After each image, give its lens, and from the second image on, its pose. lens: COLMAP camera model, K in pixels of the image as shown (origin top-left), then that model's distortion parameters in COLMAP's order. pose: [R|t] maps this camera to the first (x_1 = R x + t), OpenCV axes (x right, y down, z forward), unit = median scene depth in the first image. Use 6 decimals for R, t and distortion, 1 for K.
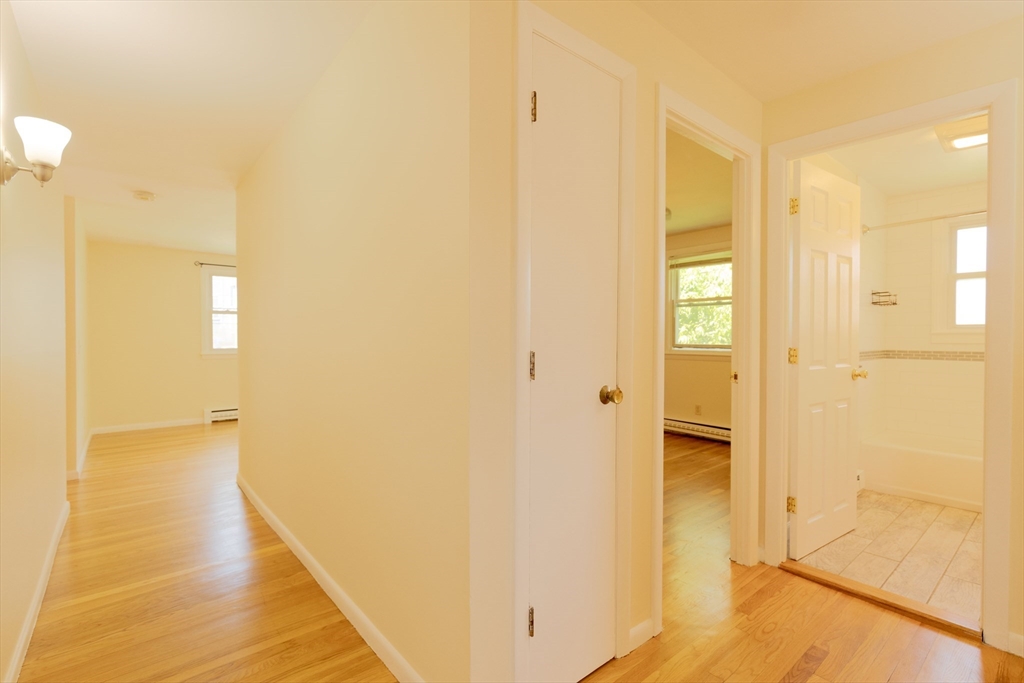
lens RADIAL K [[469.3, 0, 512.2], [0, 469.3, 344.2], [0, 0, 1]] dist [-0.000688, 0.000096]
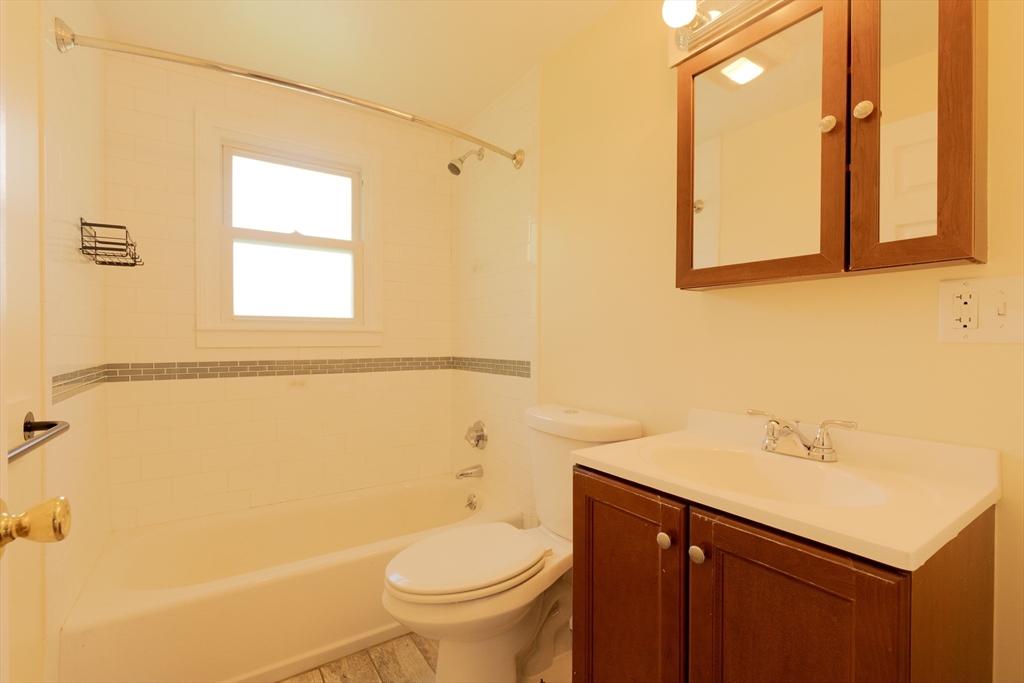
lens RADIAL K [[457.8, 0, 511.2], [0, 457.8, 346.5], [0, 0, 1]] dist [0.011459, -0.002163]
pose [[0.109542, -0.012593, 0.993902, 0.418440], [0.013686, 0.999844, 0.011160, -0.004755], [-0.993888, 0.012380, 0.109698, 0.597387]]
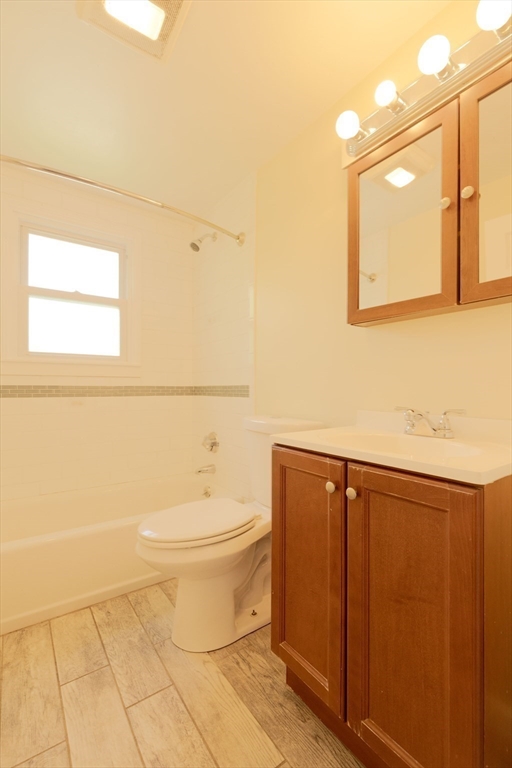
lens RADIAL K [[343.3, 0, 254.9], [0, 343.3, 388.2], [0, 0, 1]] dist [0.011459, -0.002163]
pose [[0.078653, 0.001093, 0.996901, 0.404400], [0.011754, 0.999929, -0.002024, 0.025231], [-0.996833, 0.011877, 0.078634, 0.581361]]
